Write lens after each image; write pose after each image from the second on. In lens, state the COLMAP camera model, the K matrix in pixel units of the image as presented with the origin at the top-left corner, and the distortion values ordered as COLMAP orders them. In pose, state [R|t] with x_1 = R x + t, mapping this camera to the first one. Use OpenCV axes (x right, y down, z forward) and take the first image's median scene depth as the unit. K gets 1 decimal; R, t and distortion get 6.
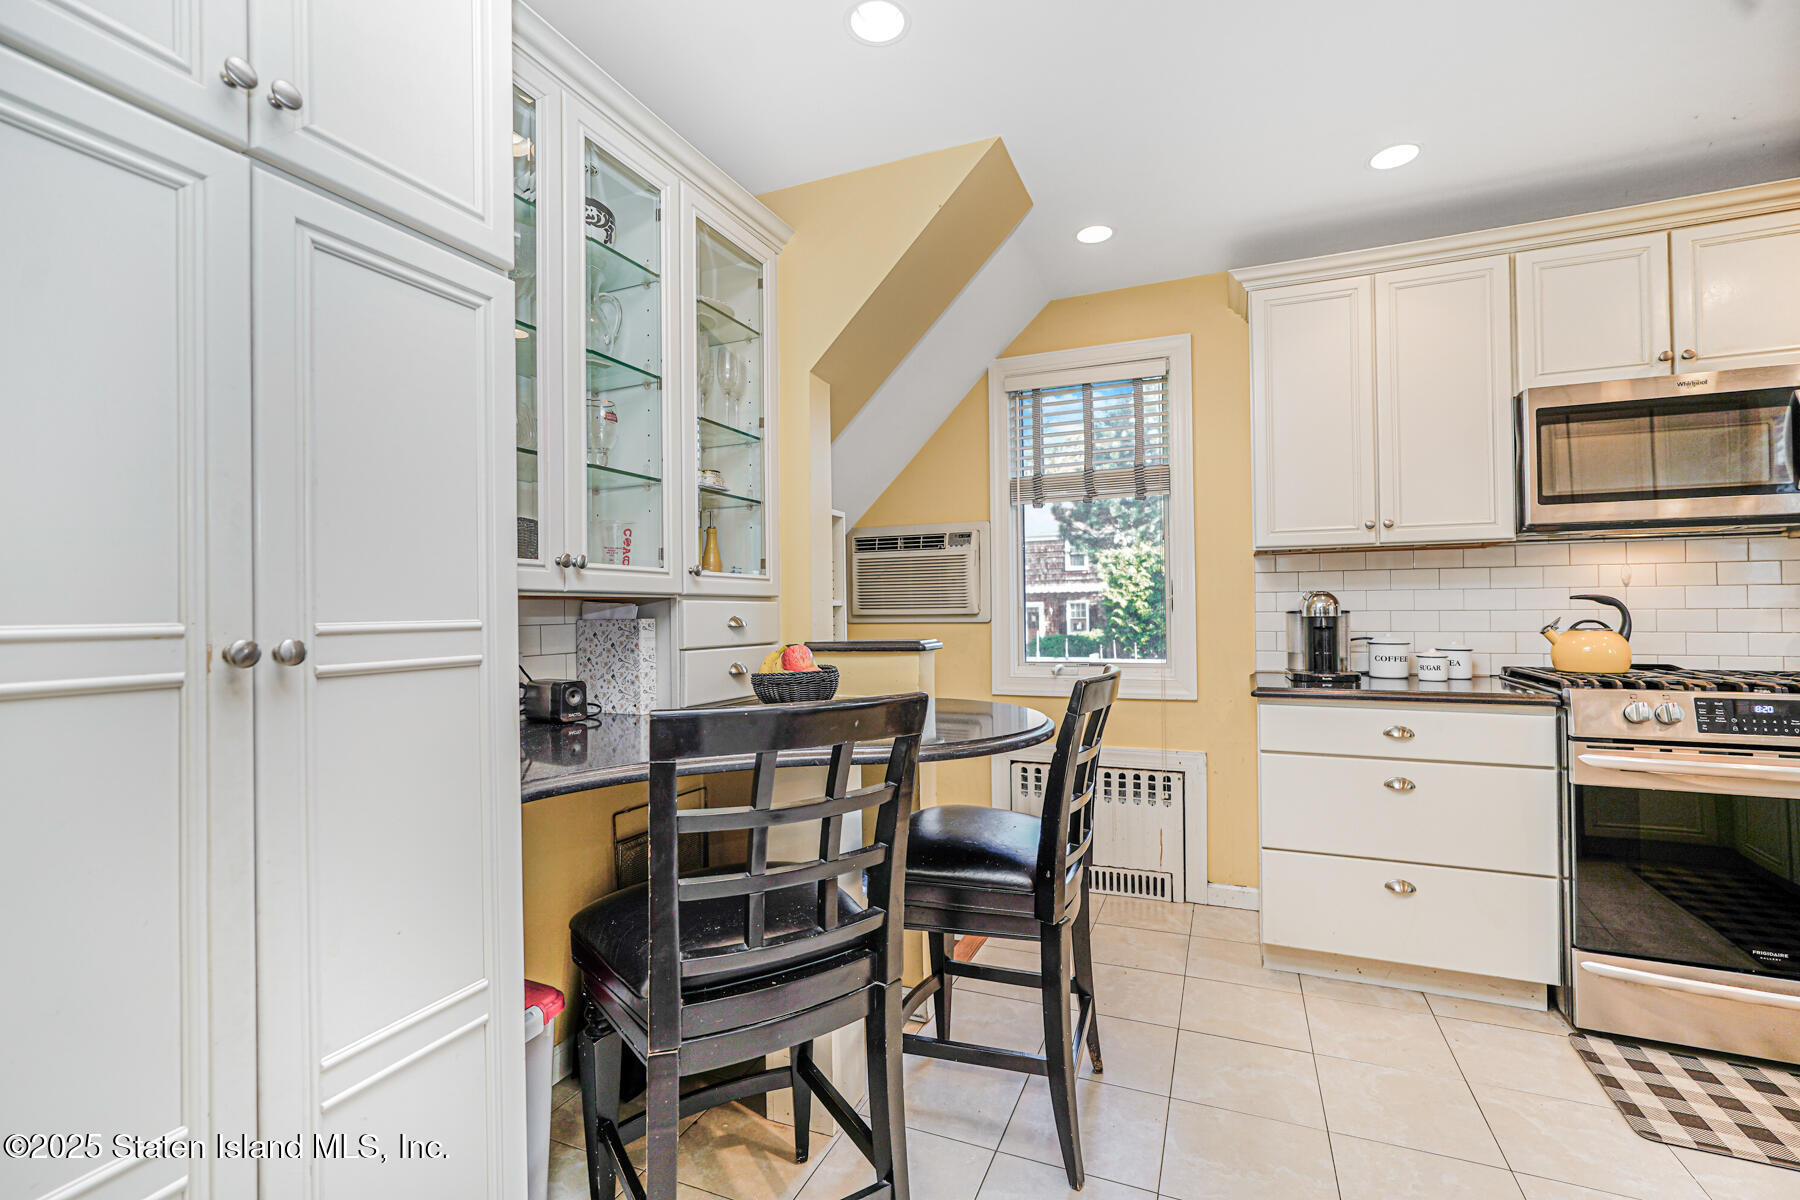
lens RADIAL K [[799.3, 0, 901.0], [0, 799.3, 606.6], [0, 0, 1]] dist [-0.010157, 0.003863]
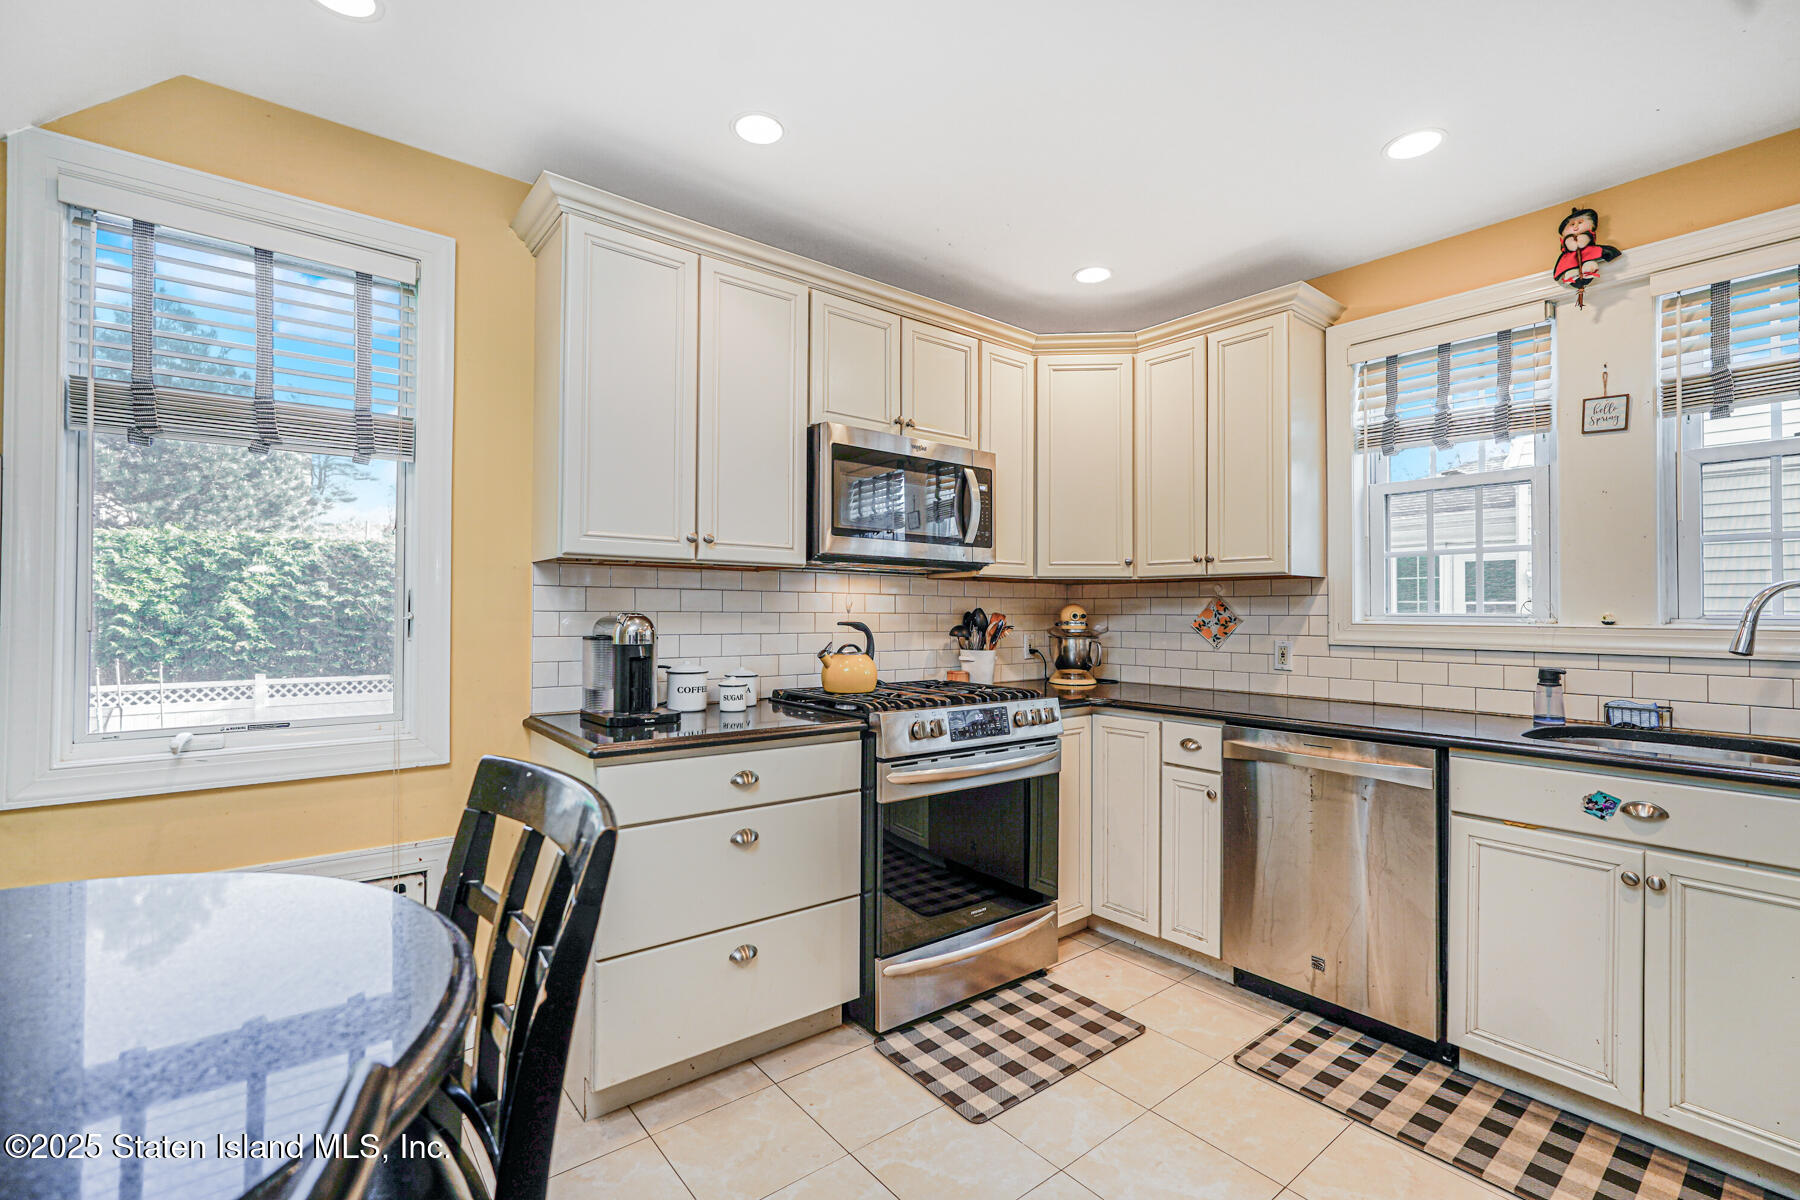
lens RADIAL K [[799.3, 0, 908.3], [0, 799.3, 604.9], [0, 0, 1]] dist [-0.010157, 0.003863]
pose [[0.479590, 0.022170, 0.877212, -0.061155], [-0.014671, 0.999744, -0.017246, -0.018561], [-0.877370, -0.004598, 0.479793, 0.375596]]
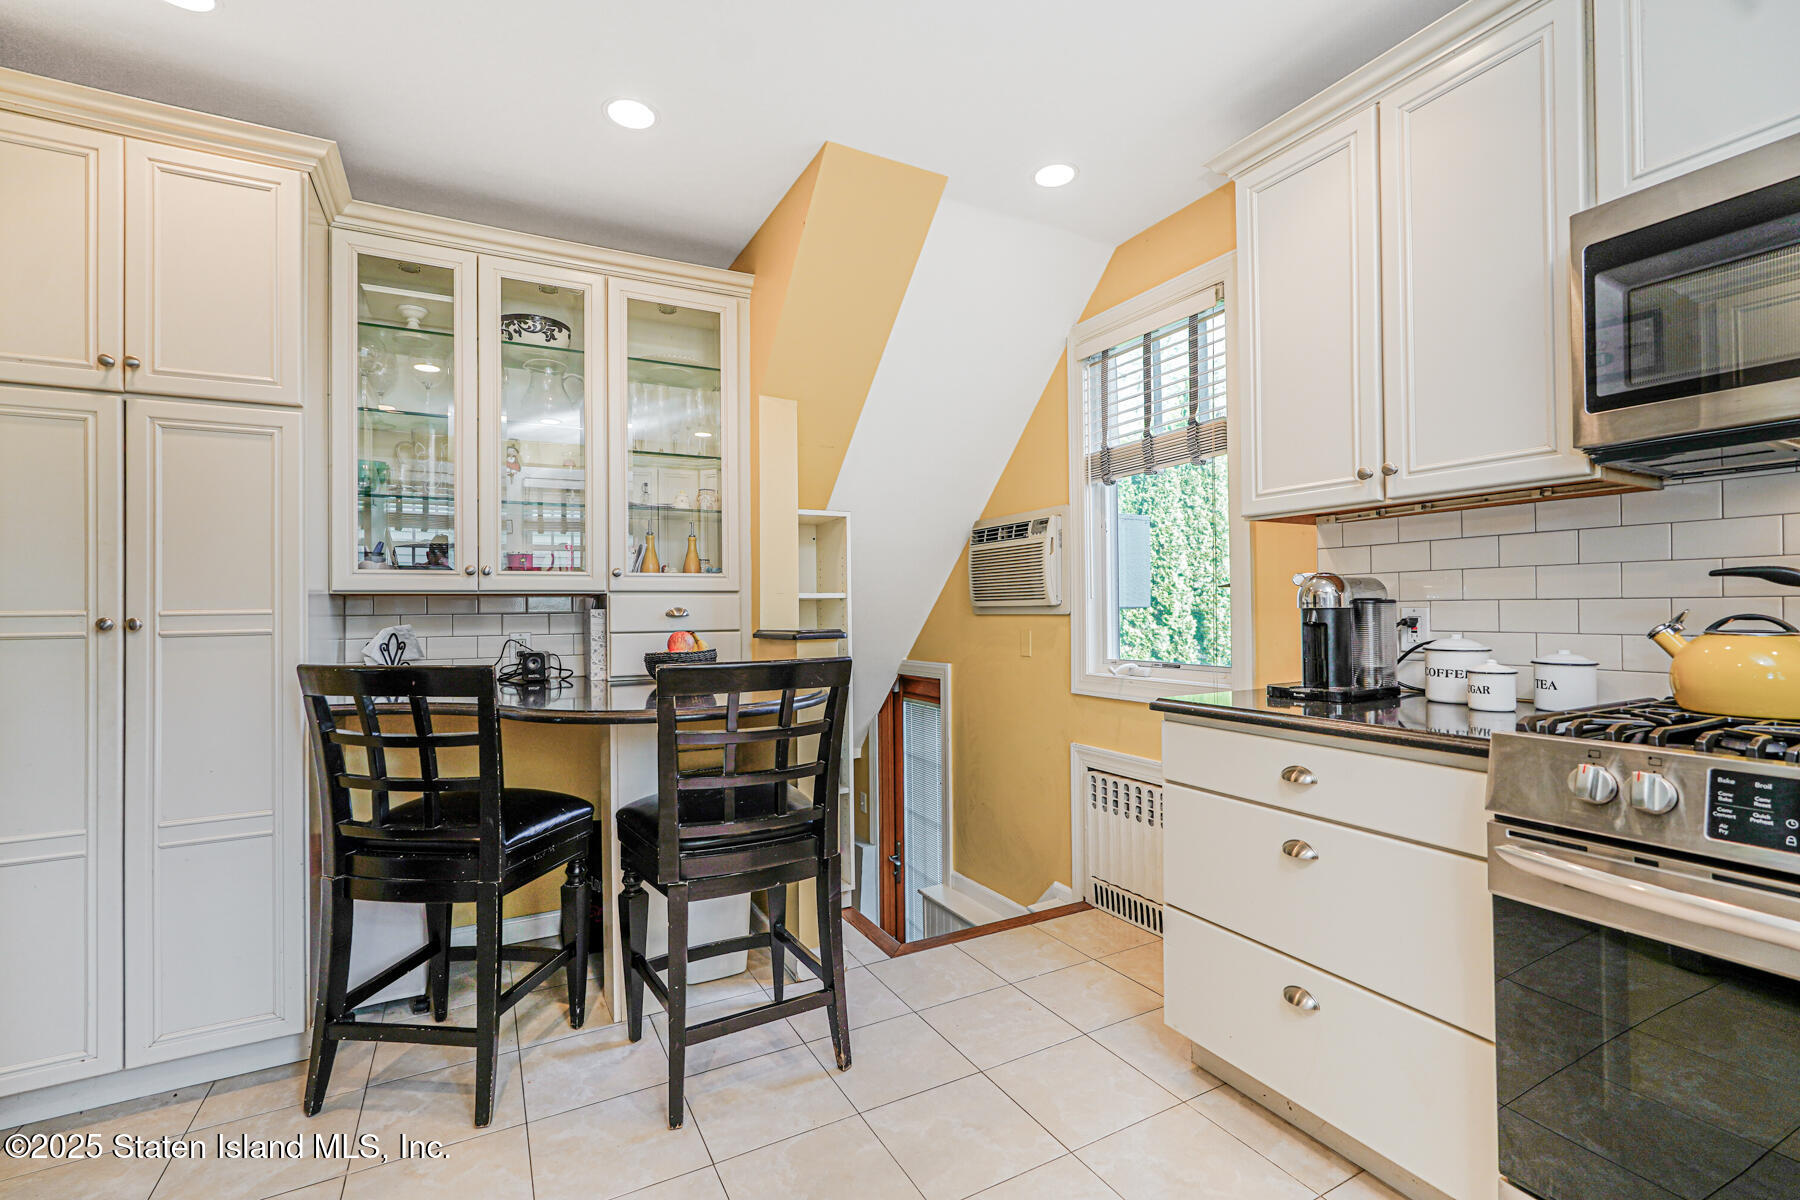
lens RADIAL K [[799.3, 0, 899.1], [0, 799.3, 597.5], [0, 0, 1]] dist [-0.010157, 0.003863]
pose [[0.767645, -0.008331, -0.640821, 0.725875], [0.008166, 0.999961, -0.003217, 0.002564], [0.640823, -0.002763, 0.767683, 0.219336]]
